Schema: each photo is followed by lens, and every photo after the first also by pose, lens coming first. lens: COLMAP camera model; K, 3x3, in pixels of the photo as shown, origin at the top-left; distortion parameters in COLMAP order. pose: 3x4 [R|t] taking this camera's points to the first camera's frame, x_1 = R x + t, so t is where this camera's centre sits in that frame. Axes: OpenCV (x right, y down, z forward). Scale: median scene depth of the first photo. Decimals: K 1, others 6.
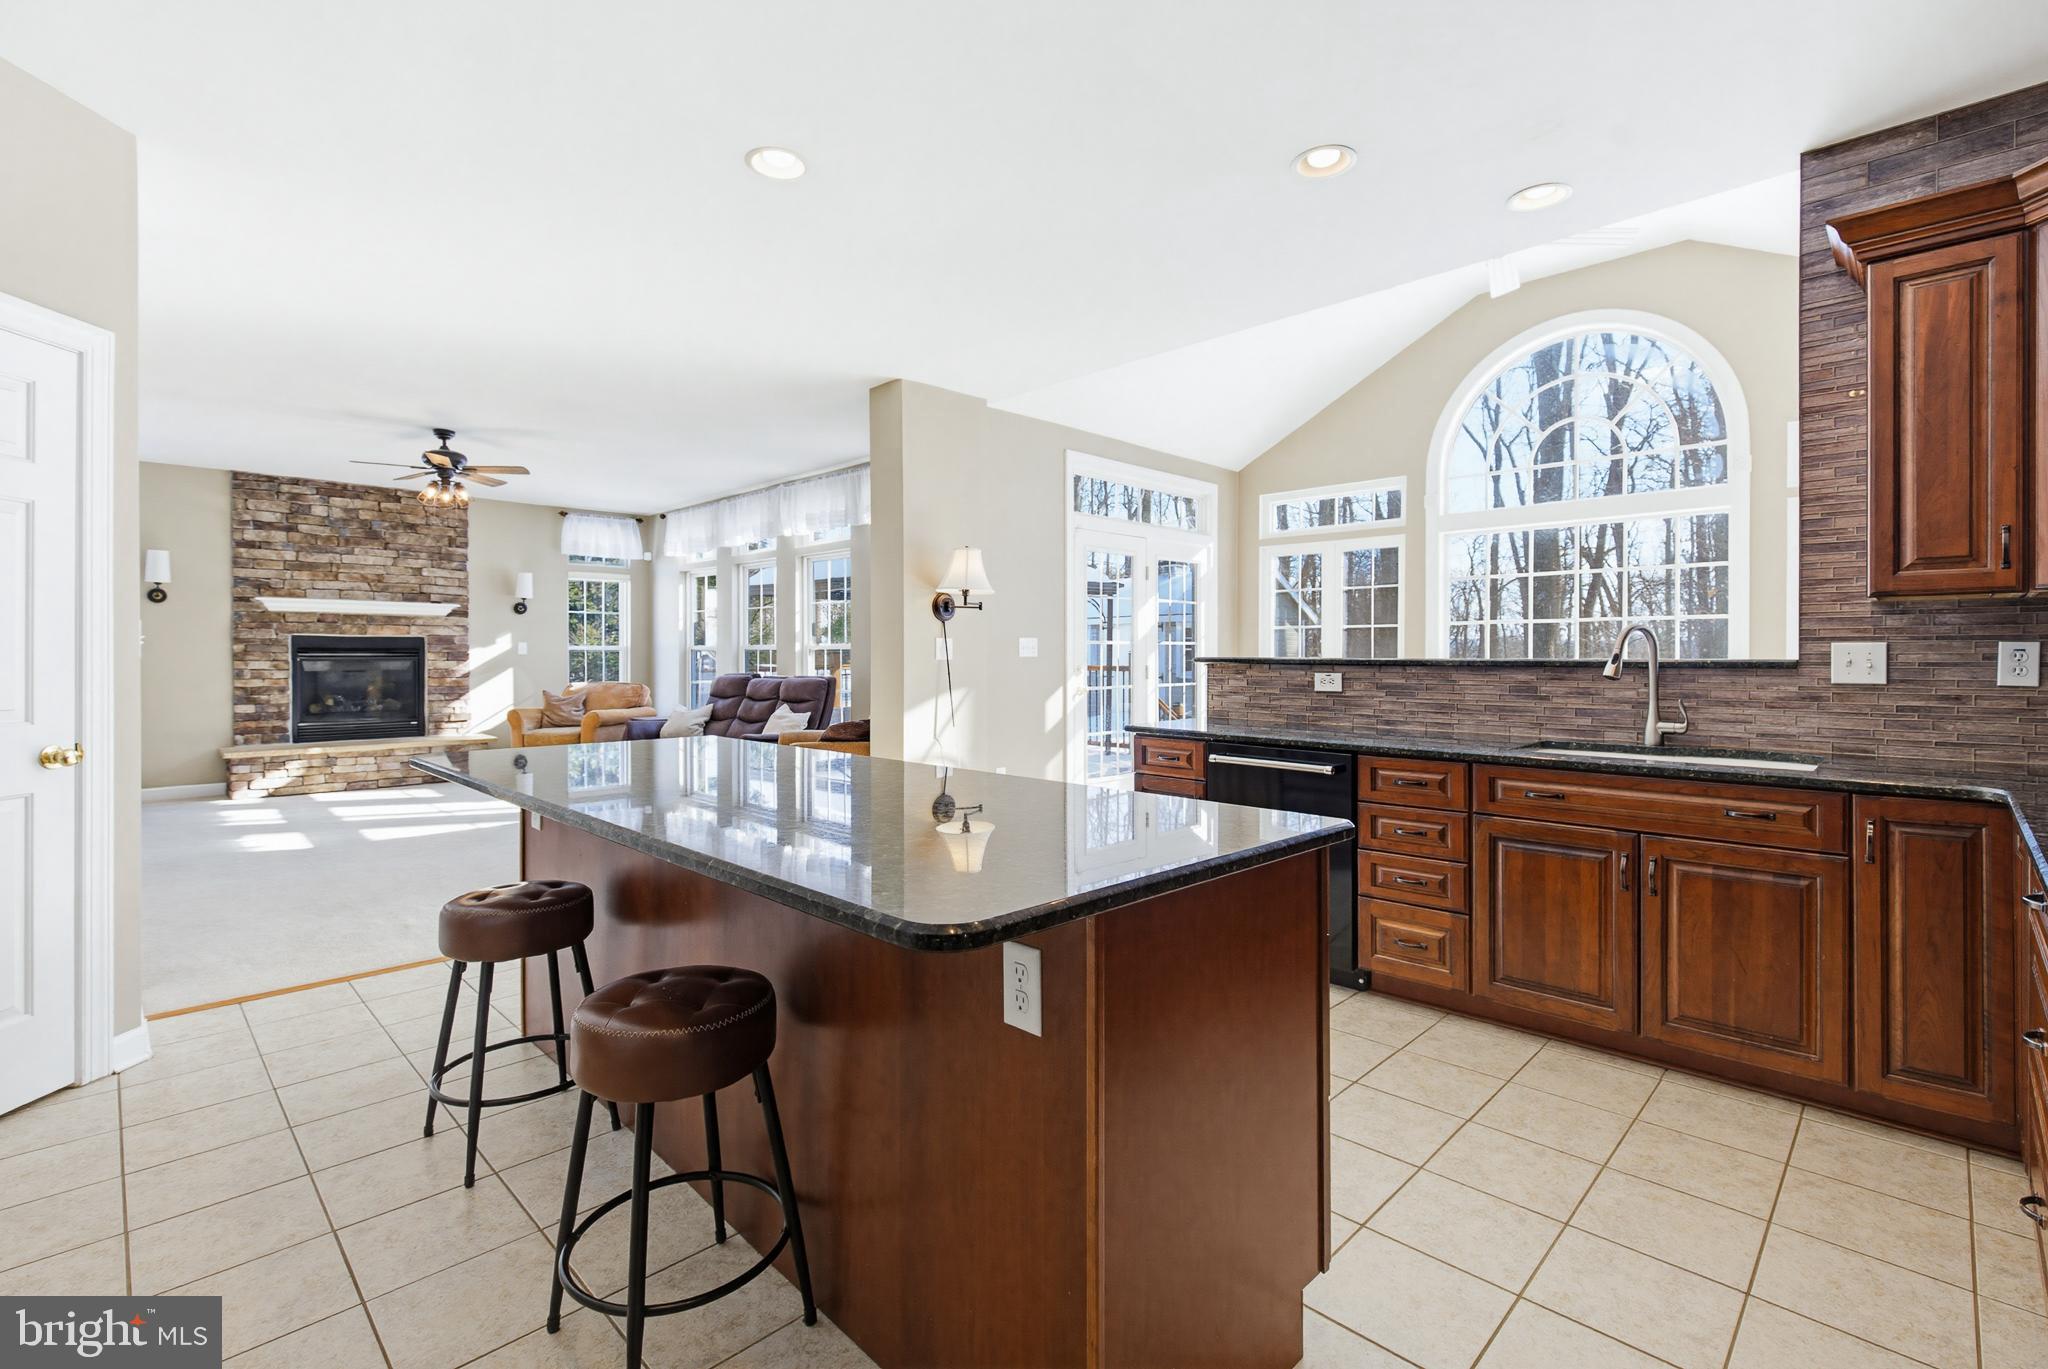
lens RADIAL K [[916.6, 0, 1026.9], [0, 916.6, 671.4], [0, 0, 1]] dist [0.001931, -0.001243]
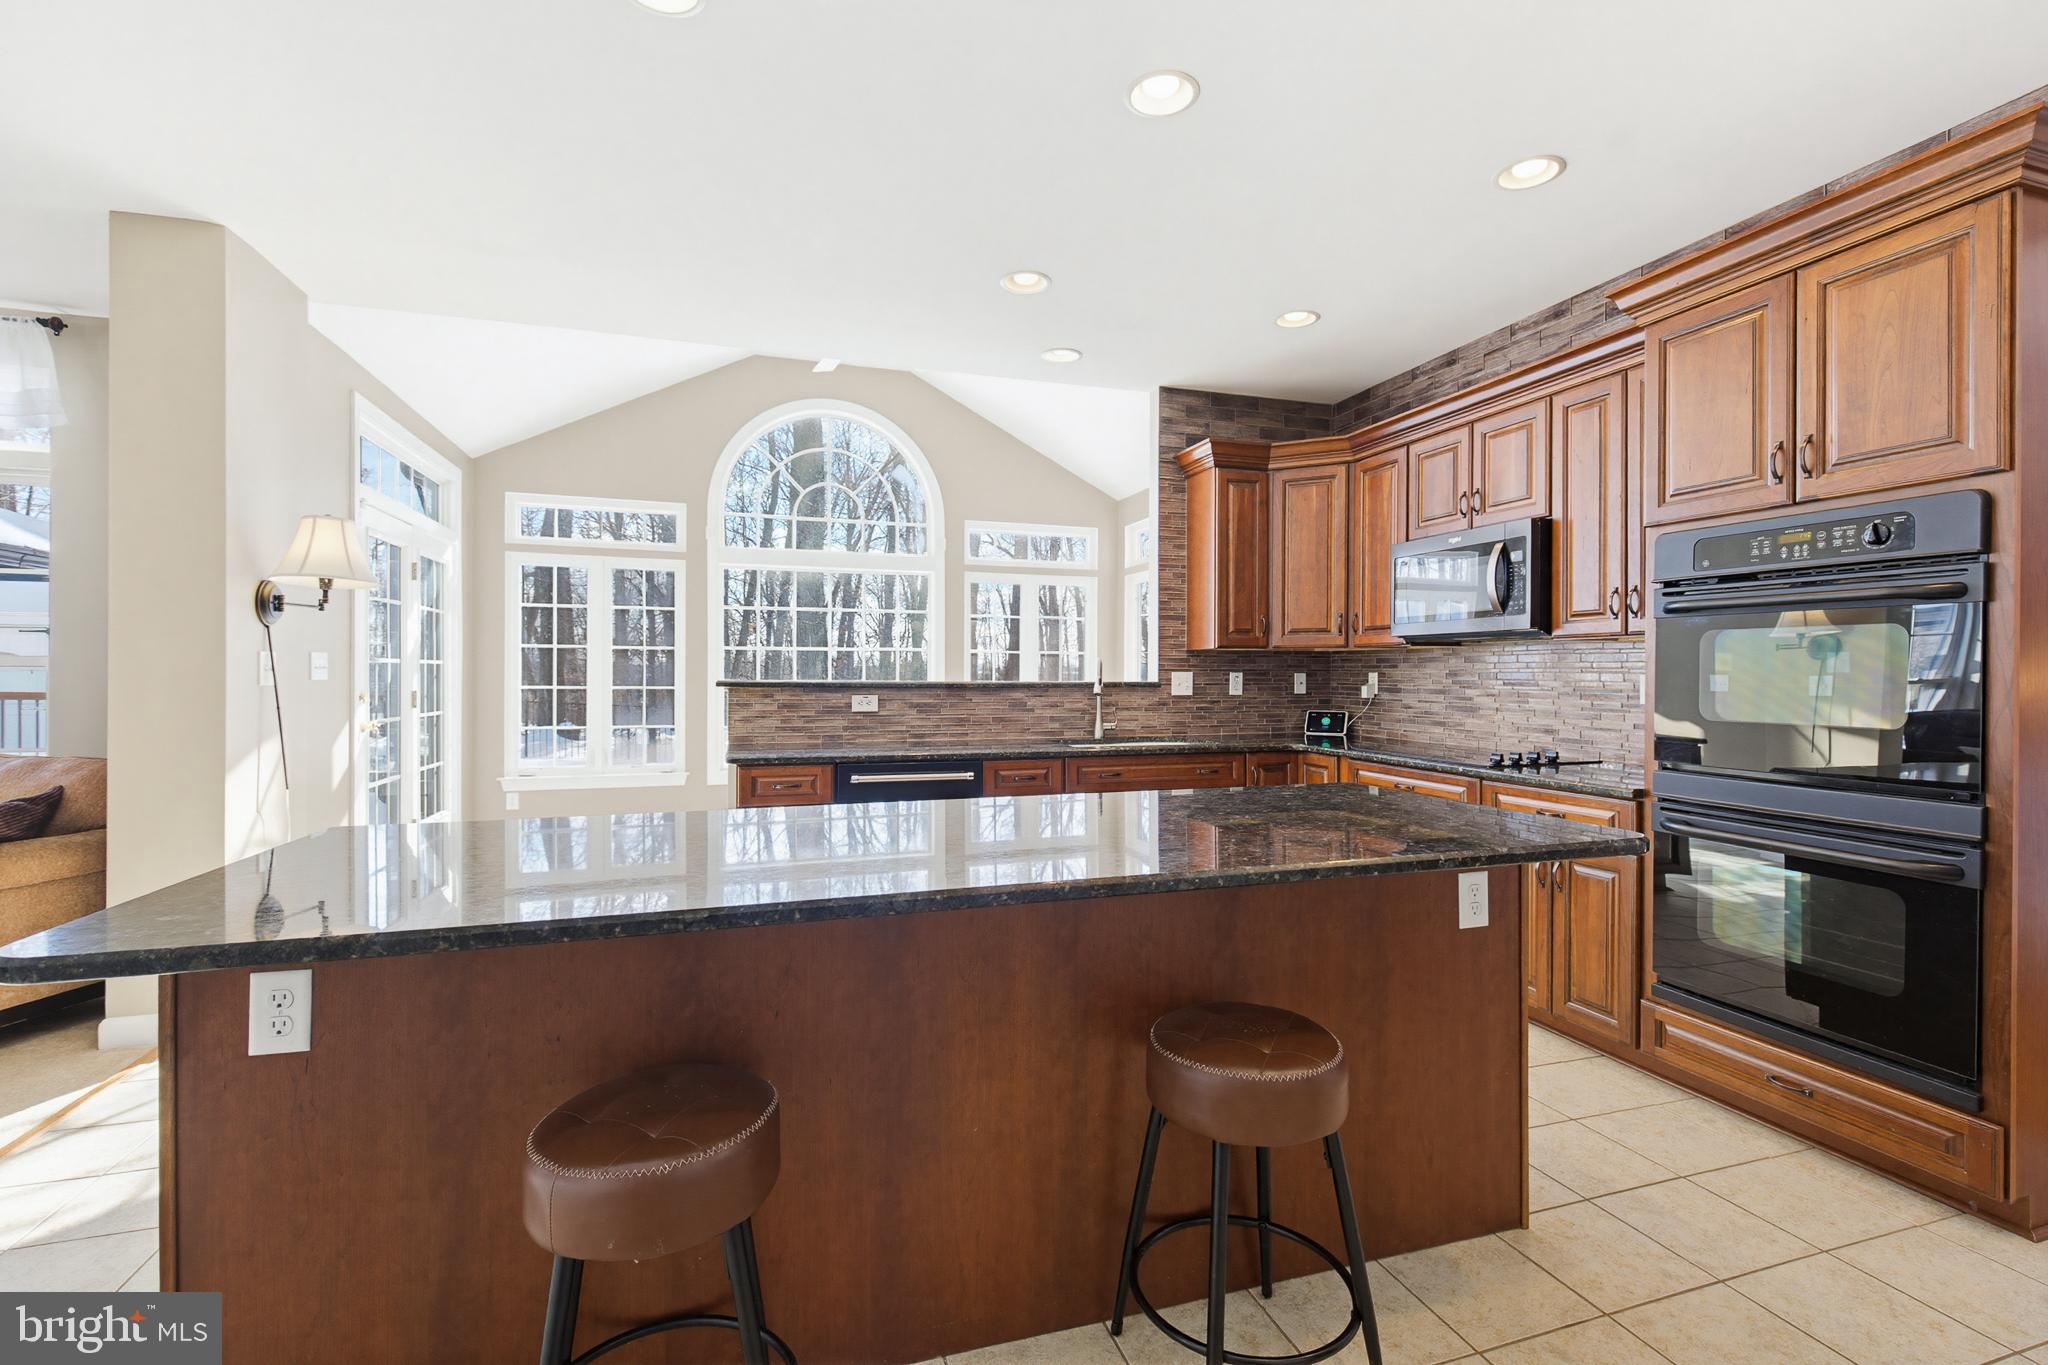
lens RADIAL K [[916.6, 0, 1030.2], [0, 916.6, 683.7], [0, 0, 1]] dist [0.001931, -0.001243]
pose [[0.451999, -0.004926, 0.892005, -0.608076], [0.013396, 0.999909, -0.001266, -0.008364], [-0.891918, 0.012521, 0.452024, 0.343832]]
